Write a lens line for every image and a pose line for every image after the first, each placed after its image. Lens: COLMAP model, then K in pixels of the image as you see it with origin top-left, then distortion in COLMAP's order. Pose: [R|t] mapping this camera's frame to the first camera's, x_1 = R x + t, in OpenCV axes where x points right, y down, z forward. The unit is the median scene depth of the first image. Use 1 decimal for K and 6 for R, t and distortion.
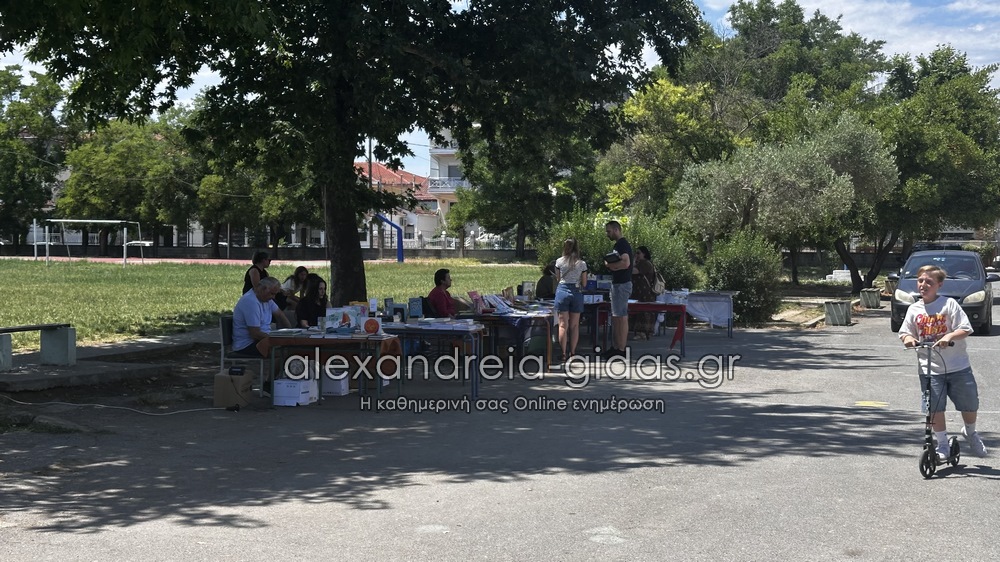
lens RADIAL K [[1493.2, 0, 501.0], [0, 1493.2, 279.8], [0, 0, 1]] dist [0.241305, 0.000000]
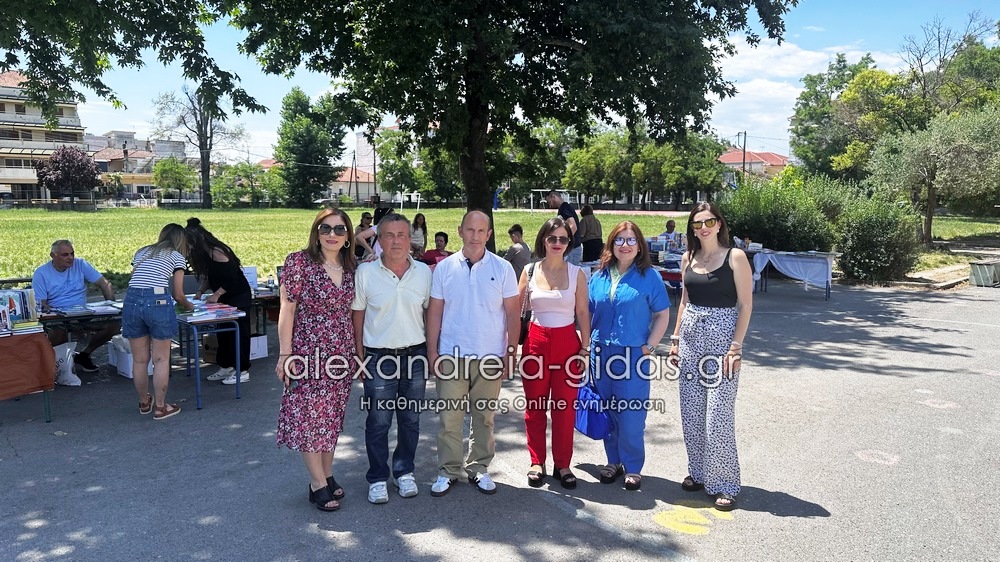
lens RADIAL K [[699.0, 0, 497.5], [0, 699.0, 280.2], [0, 0, 1]] dist [0.003211, -0.017751]
pose [[0.859585, 0.052937, -0.508244, 0.149850], [-0.007220, 0.995778, 0.091506, -0.011452], [0.510942, -0.074988, 0.856338, 0.365057]]
